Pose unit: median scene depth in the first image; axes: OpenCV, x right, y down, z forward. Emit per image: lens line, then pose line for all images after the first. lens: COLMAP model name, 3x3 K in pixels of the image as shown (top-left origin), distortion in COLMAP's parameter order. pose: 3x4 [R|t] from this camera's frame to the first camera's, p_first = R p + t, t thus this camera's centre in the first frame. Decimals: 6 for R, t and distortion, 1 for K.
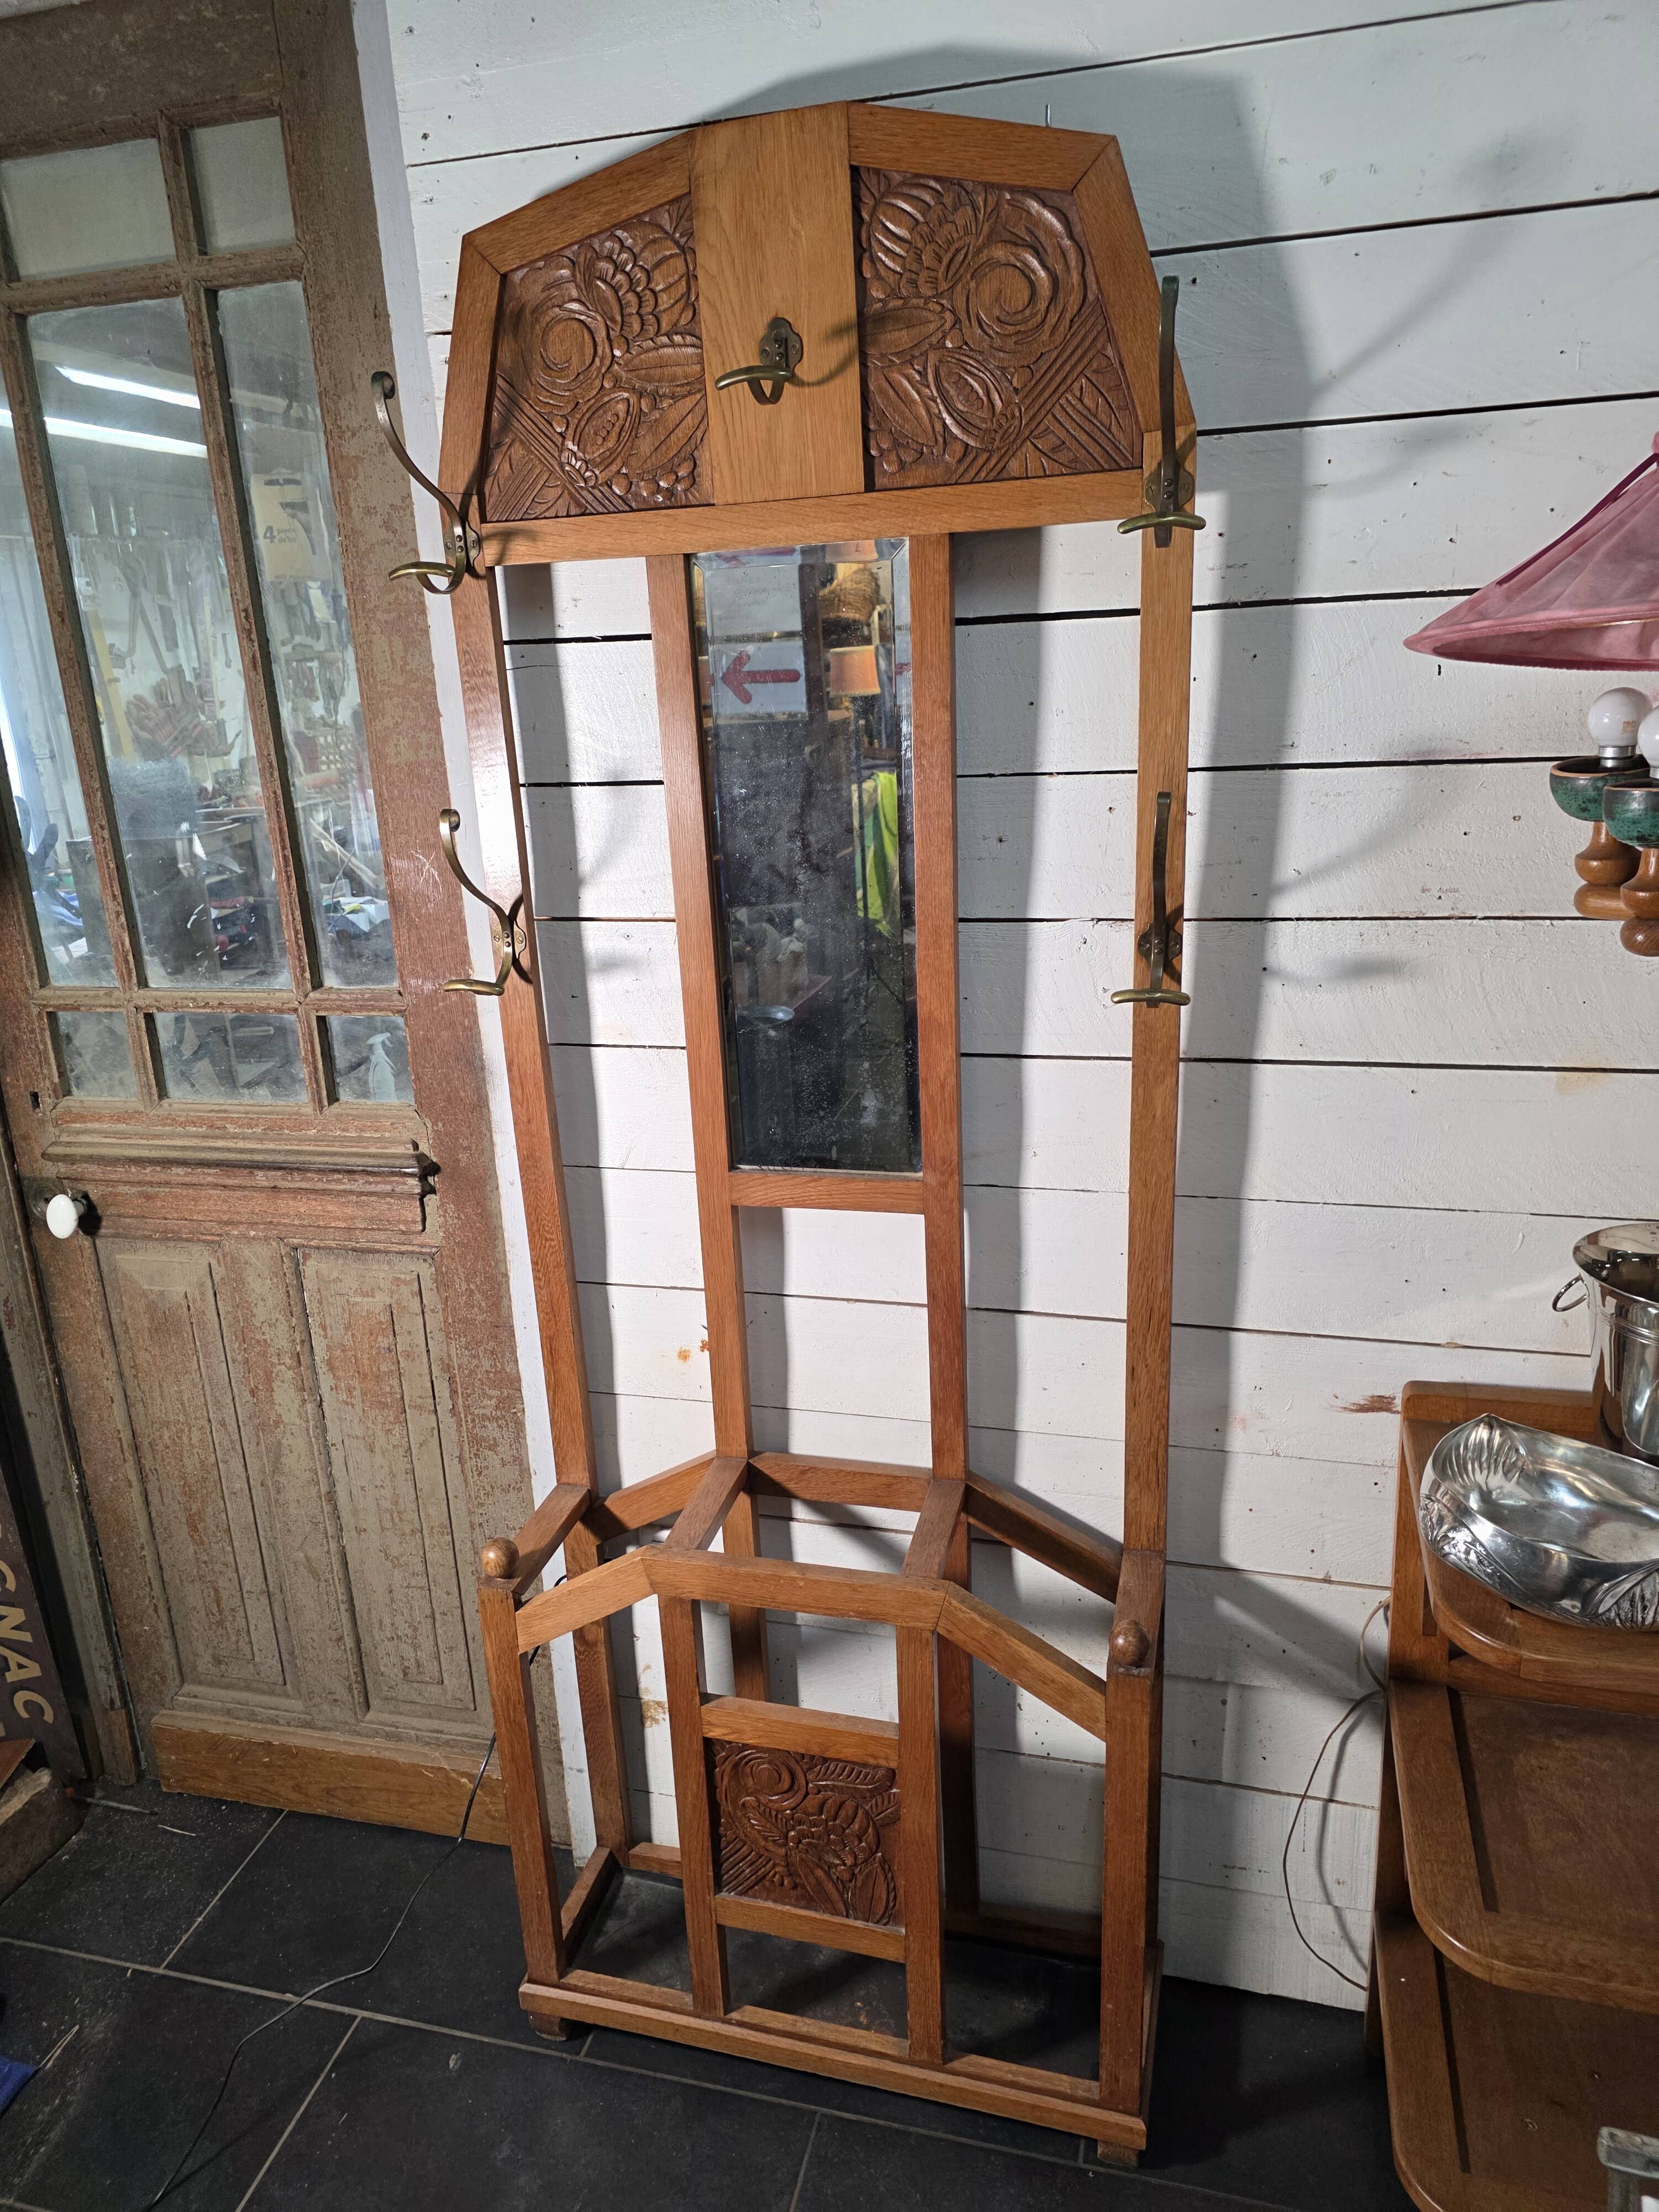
lens RADIAL K [[1498.5, 0, 801.9], [0, 1498.5, 1110.0], [0, 0, 1]] dist [0.035549, -0.027067]
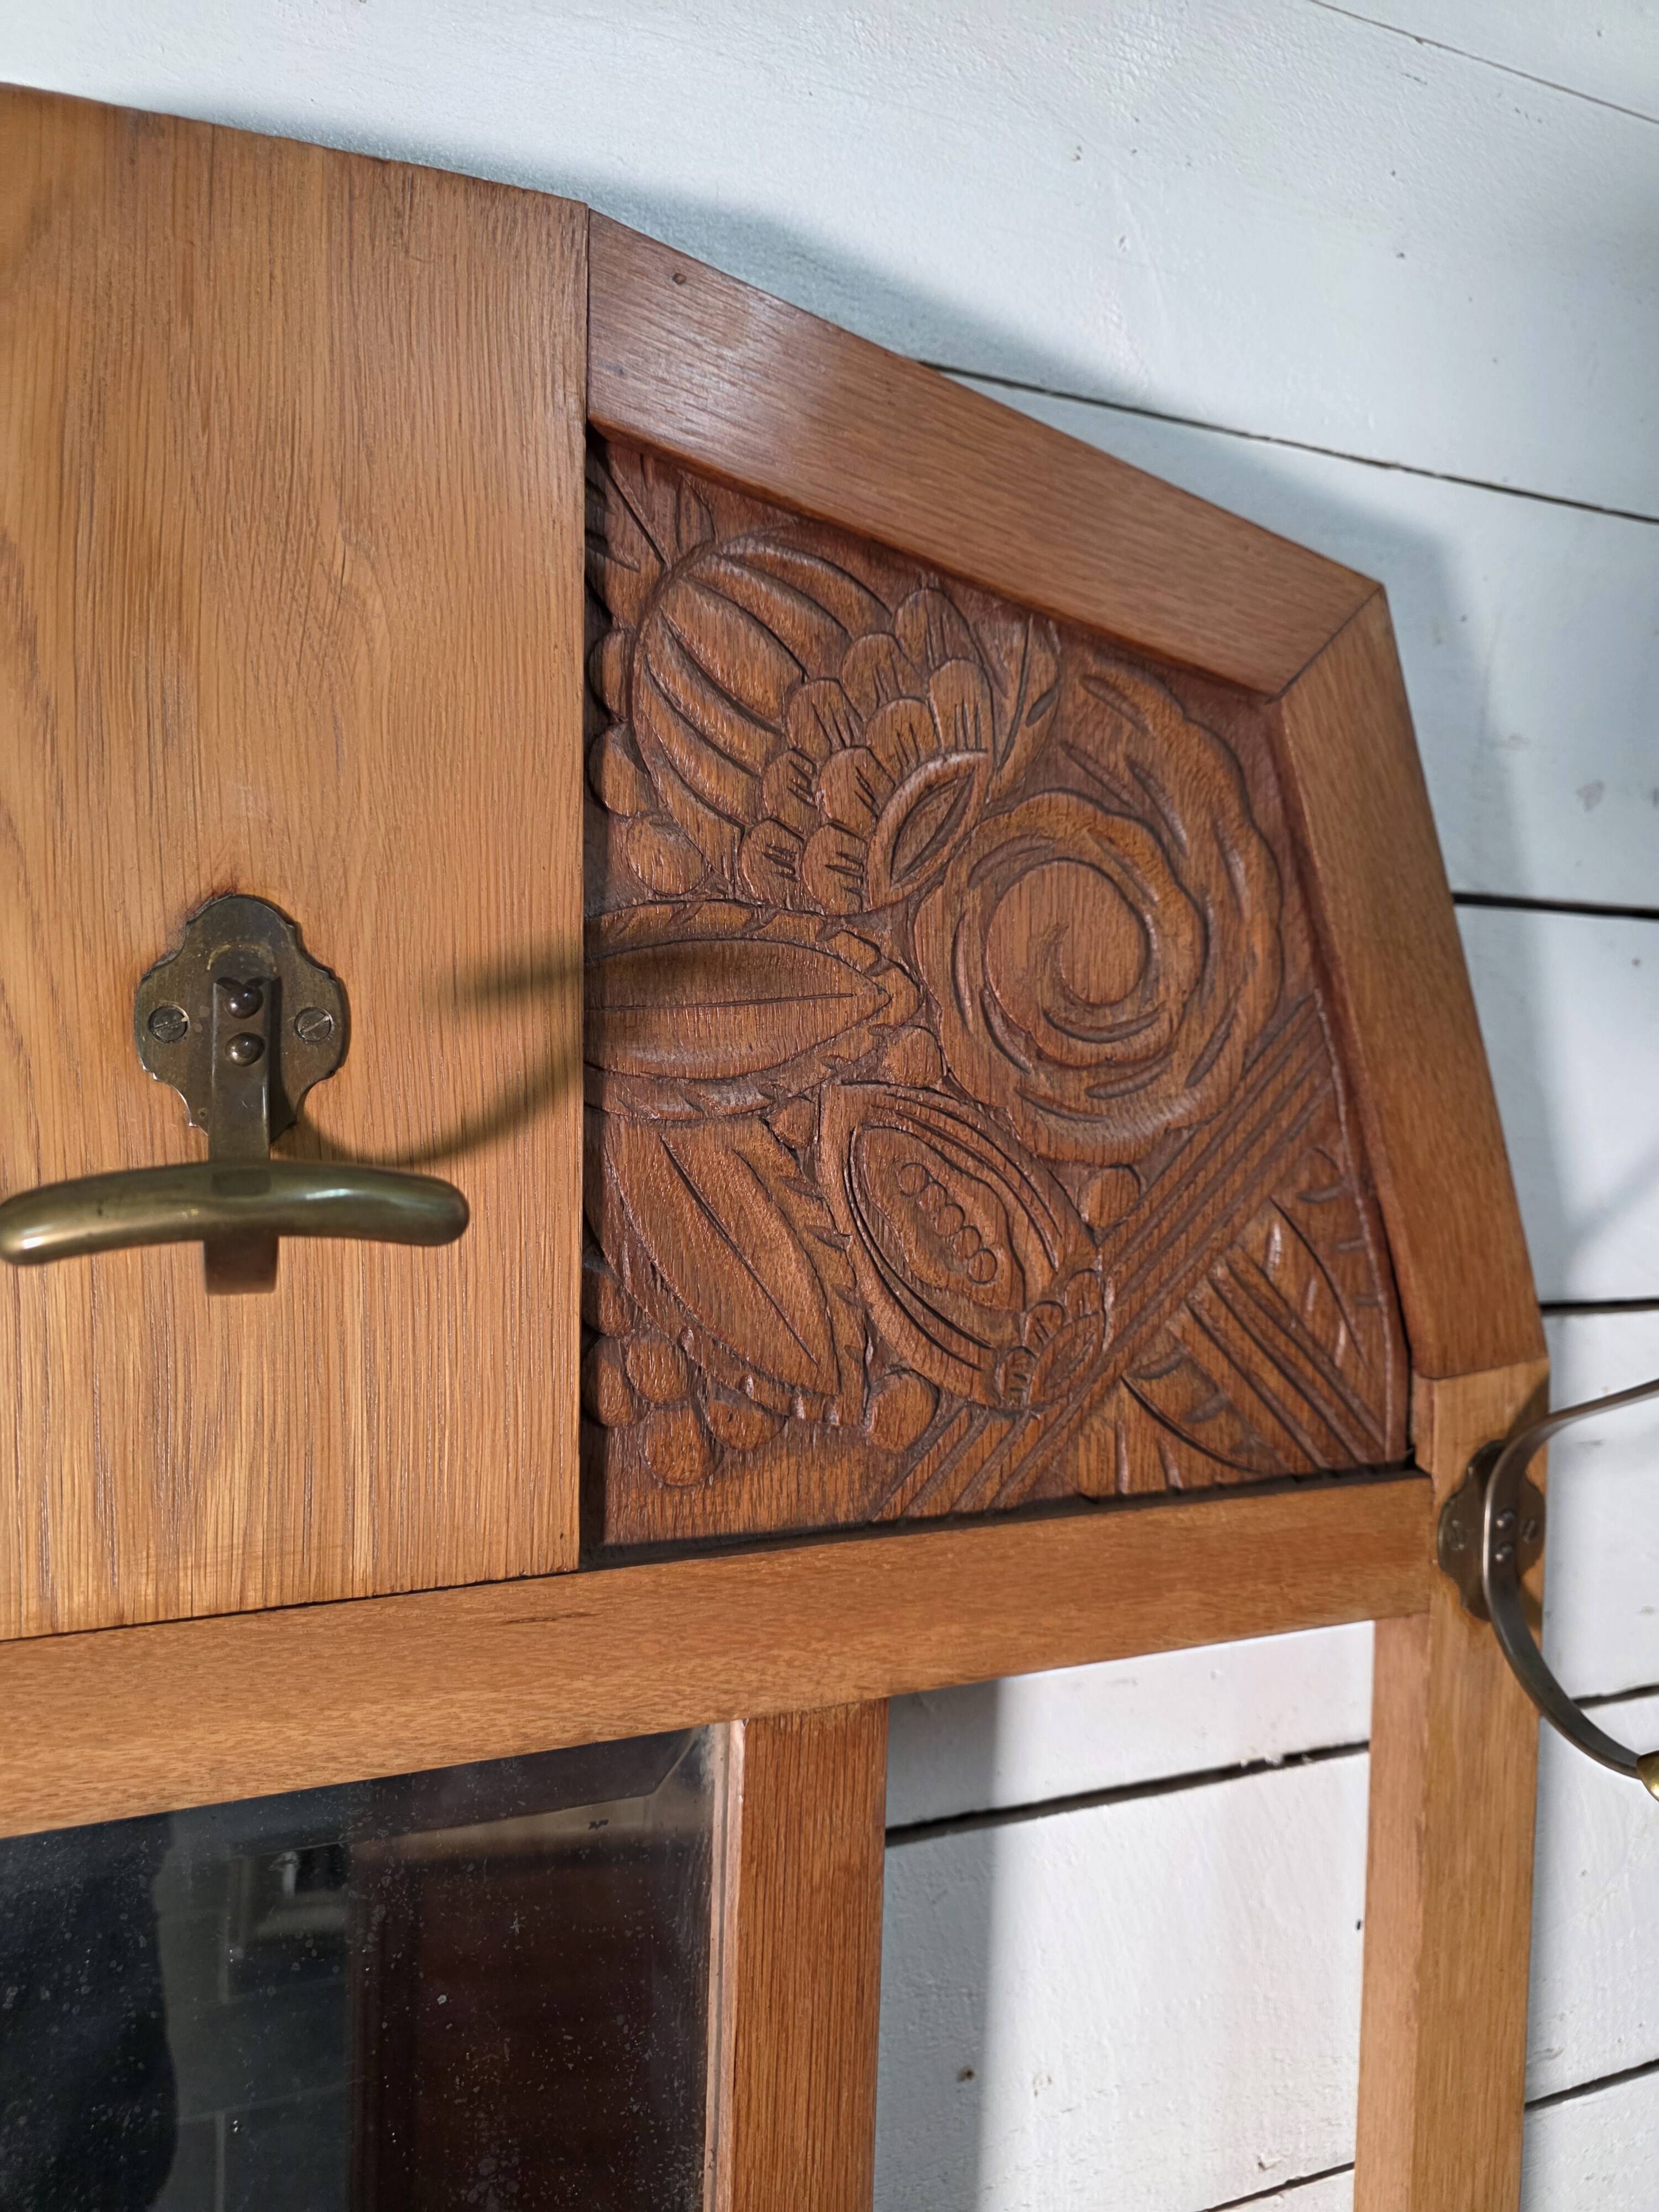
lens RADIAL K [[1498.5, 0, 802.7], [0, 1498.5, 1095.7], [0, 0, 1]] dist [0.035549, -0.027067]
pose [[0.790238, 0.050247, 0.610737, -0.073310], [0.133294, 0.958676, -0.251343, -0.357034], [-0.598128, 0.280028, 0.750884, 0.657221]]
